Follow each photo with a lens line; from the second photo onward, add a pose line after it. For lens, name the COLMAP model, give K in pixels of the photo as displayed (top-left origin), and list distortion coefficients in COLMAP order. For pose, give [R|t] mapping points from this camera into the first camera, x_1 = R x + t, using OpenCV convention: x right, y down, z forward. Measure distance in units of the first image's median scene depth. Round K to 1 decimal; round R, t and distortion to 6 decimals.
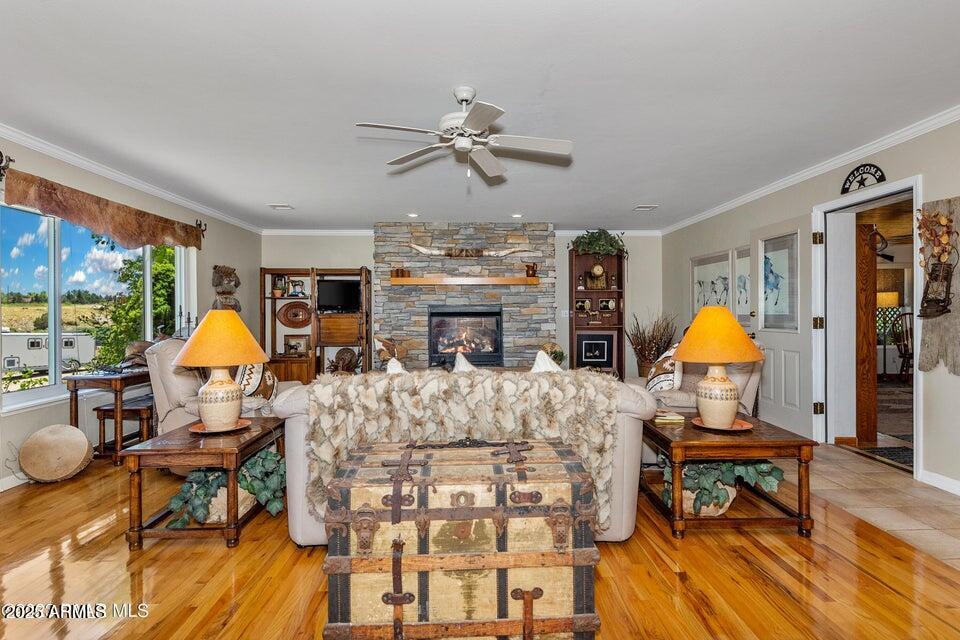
lens RADIAL K [[449.1, 0, 480.0], [0, 449.1, 308.4], [0, 0, 1]] dist [-0.001826, -0.000124]
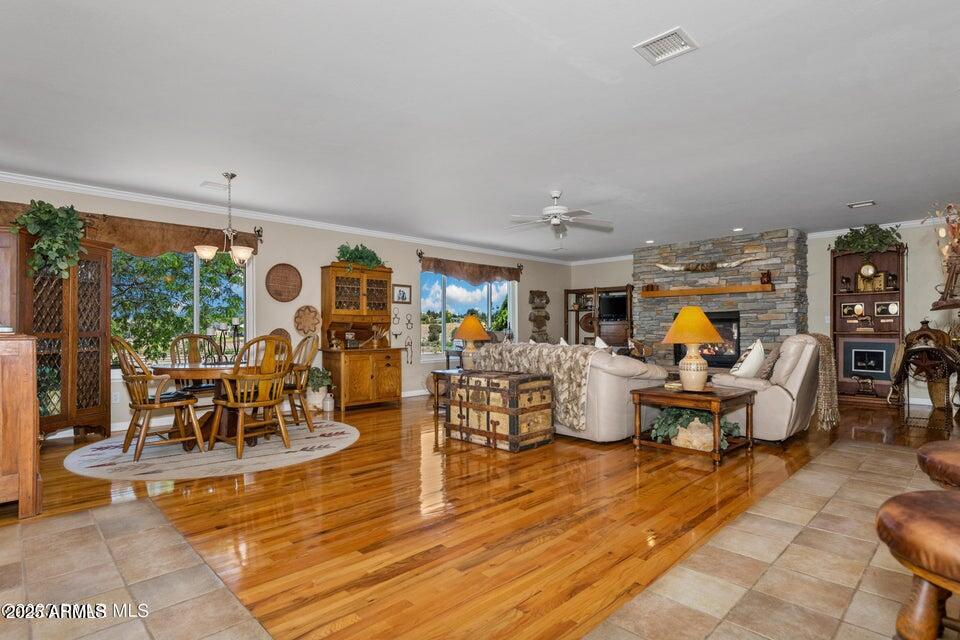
lens RADIAL K [[489.2, 0, 523.9], [0, 489.2, 317.8], [0, 0, 1]] dist [0.000241, 0.000149]
pose [[0.709960, -0.014943, -0.704083, 0.636951], [0.007104, 0.999876, -0.014057, 0.025250], [0.704206, 0.004978, 0.709979, -0.247629]]
